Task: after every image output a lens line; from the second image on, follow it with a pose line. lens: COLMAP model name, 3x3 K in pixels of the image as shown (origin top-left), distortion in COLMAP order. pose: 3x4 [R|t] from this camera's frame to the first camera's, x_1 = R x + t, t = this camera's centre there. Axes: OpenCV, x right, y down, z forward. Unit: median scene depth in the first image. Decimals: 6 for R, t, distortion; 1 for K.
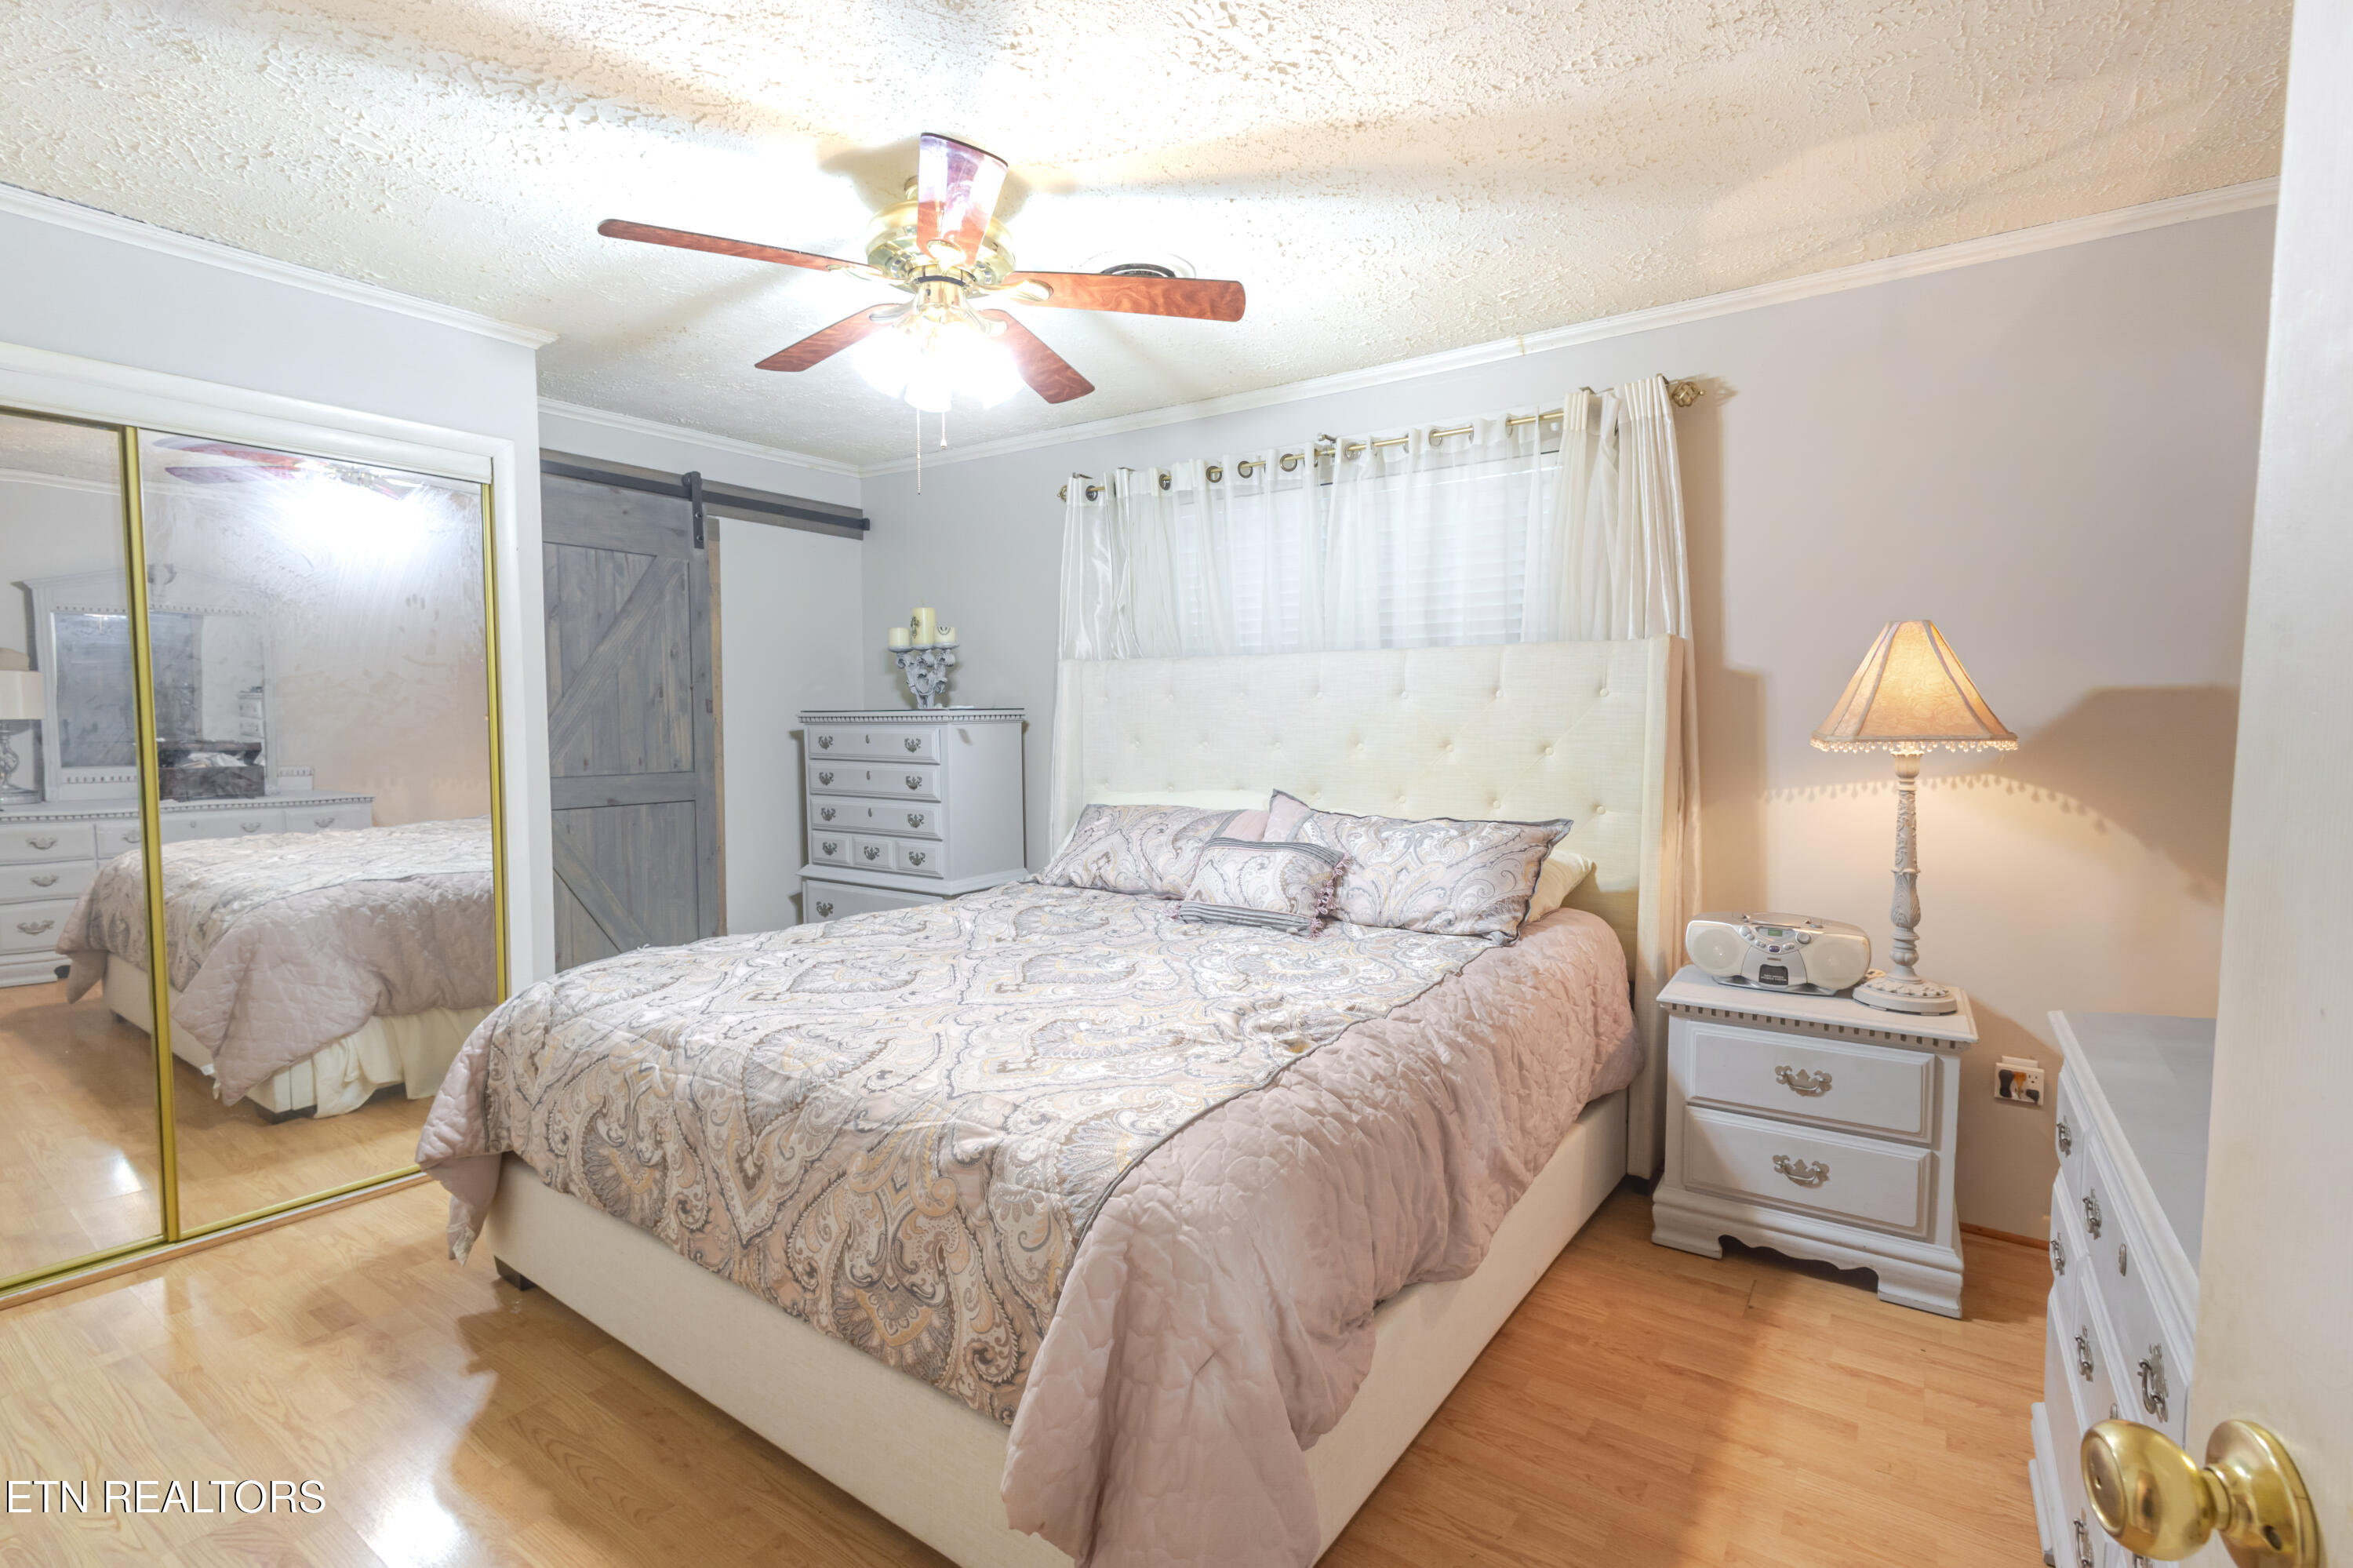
lens RADIAL K [[1093.4, 0, 1169.9], [0, 1093.4, 790.4], [0, 0, 1]] dist [0.011611, -0.000006]
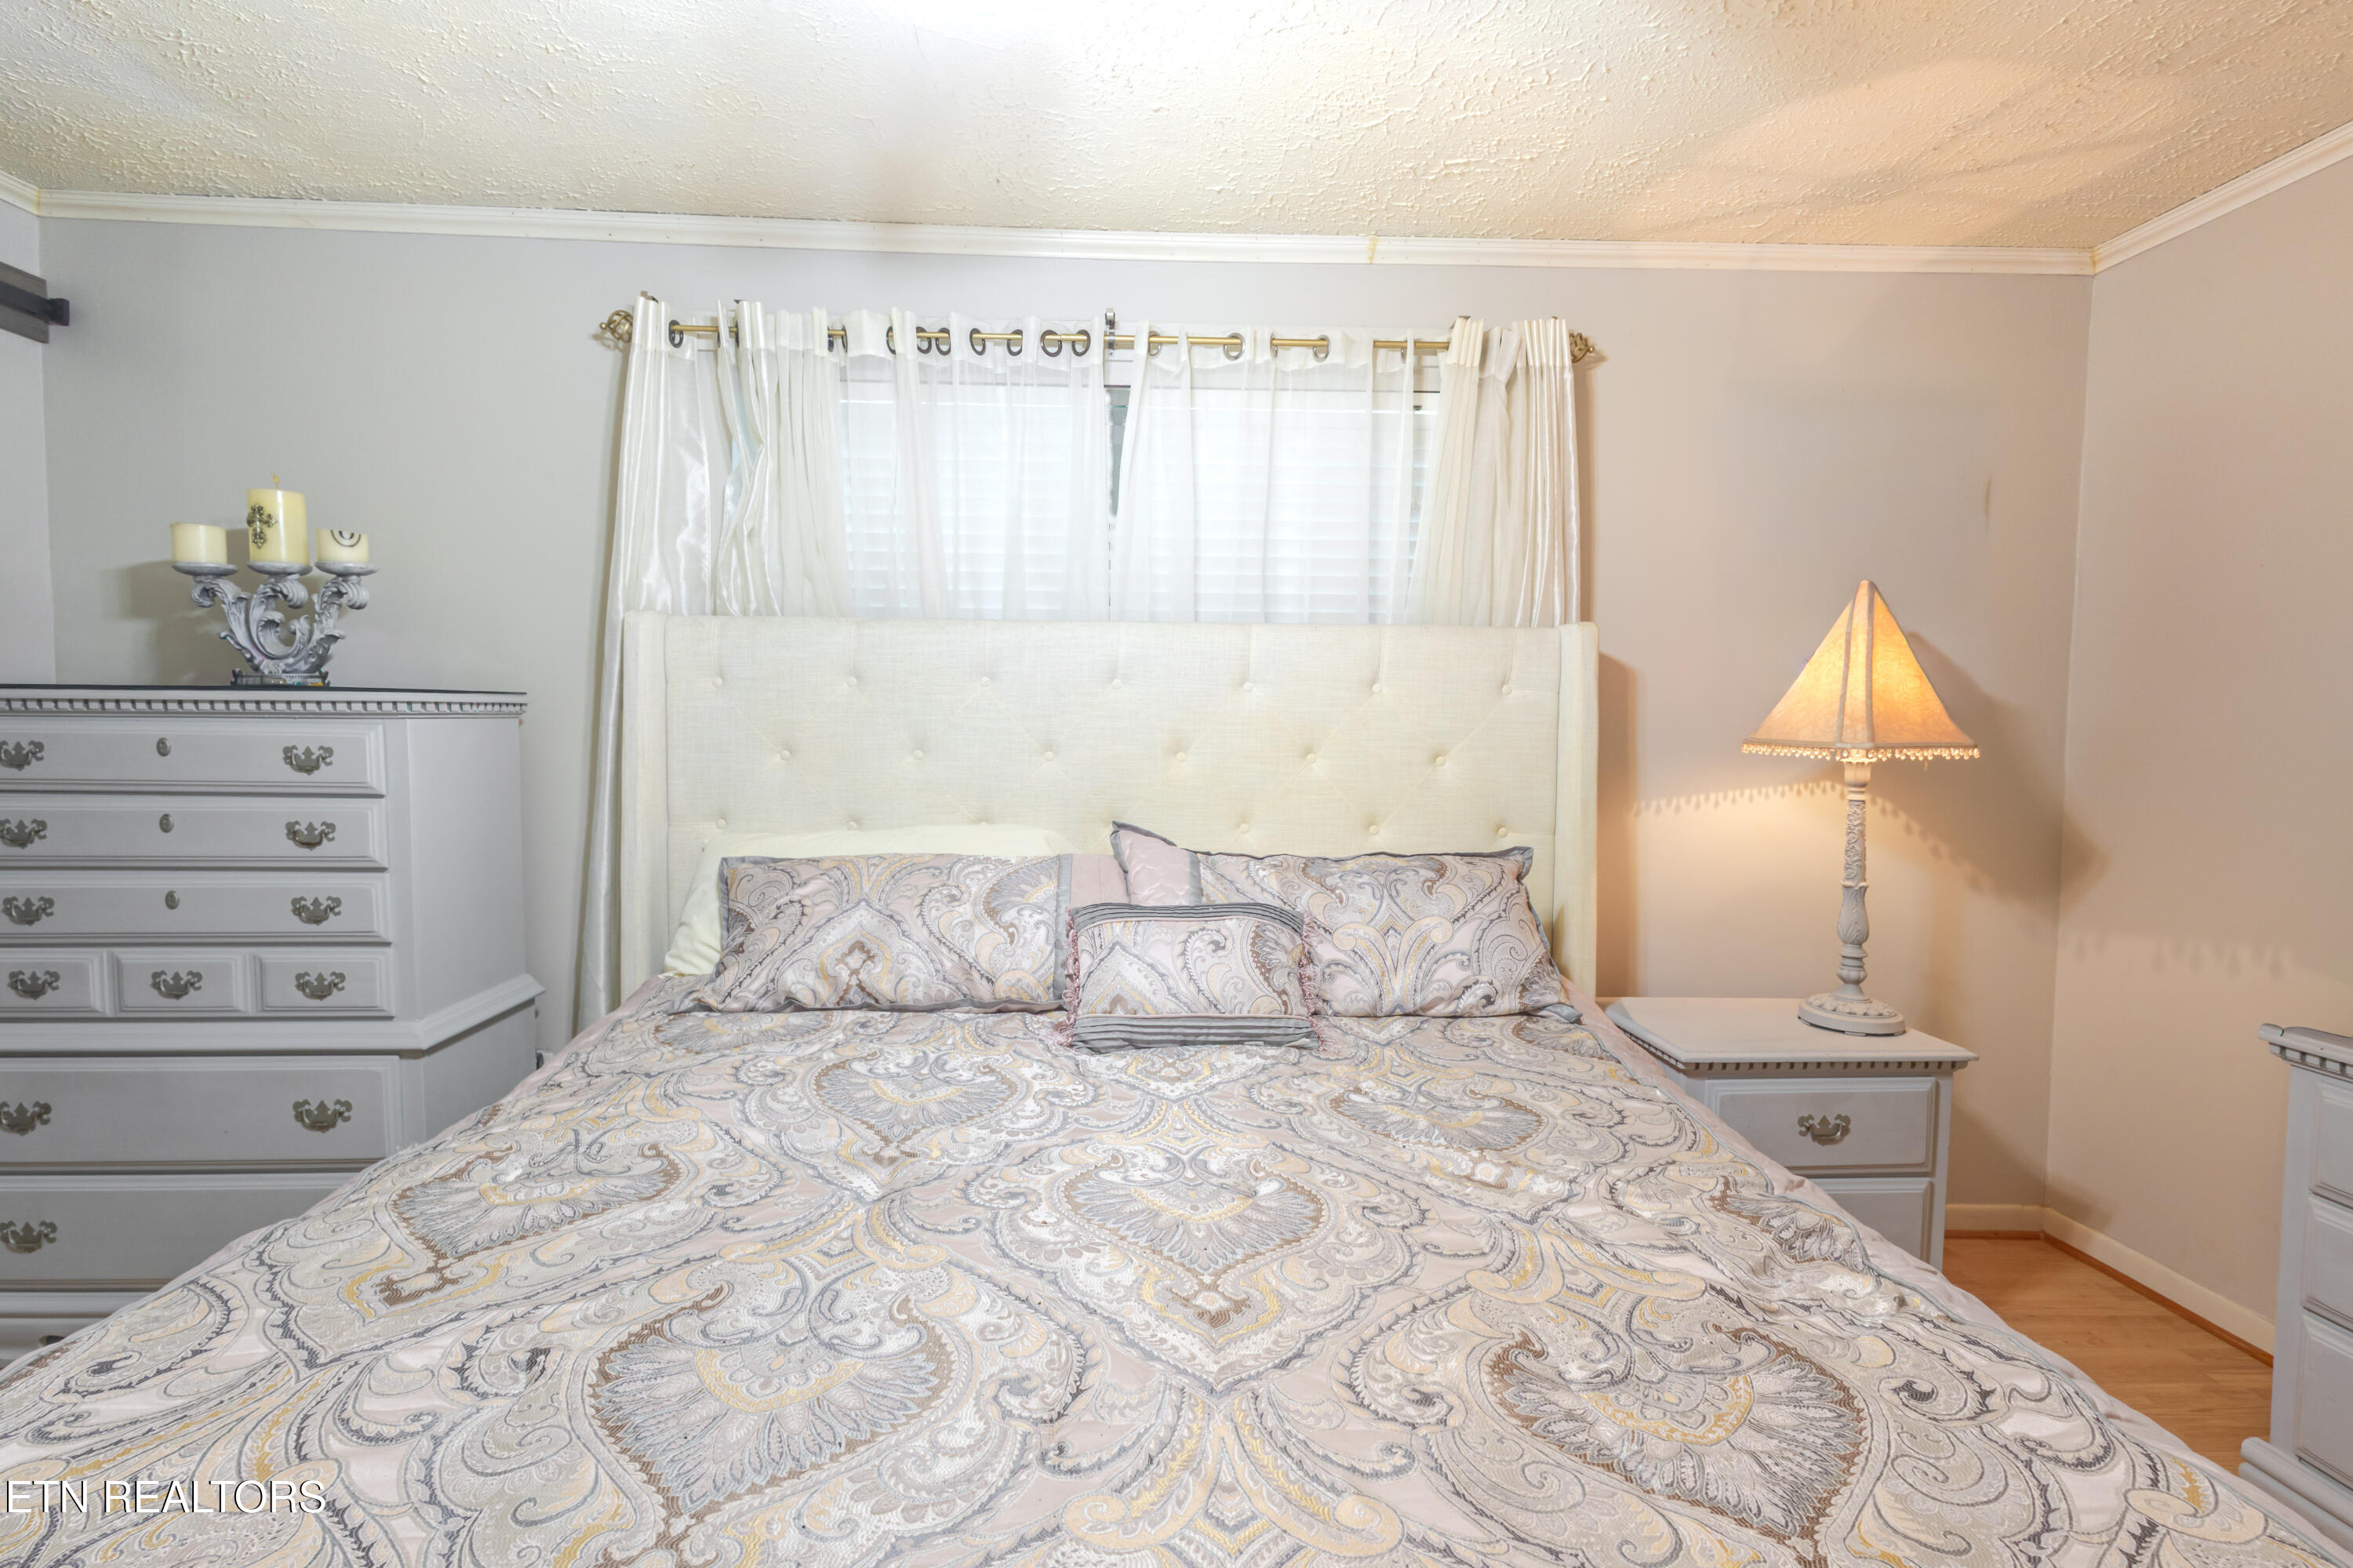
lens RADIAL K [[1139.6, 0, 1168.9], [0, 1139.6, 788.2], [0, 0, 1]] dist [0.018719, -0.008991]
pose [[0.792970, -0.023274, 0.608816, -0.298270], [0.029342, 0.999569, -0.000005, -0.020465], [-0.608553, 0.017868, 0.793312, 0.425760]]
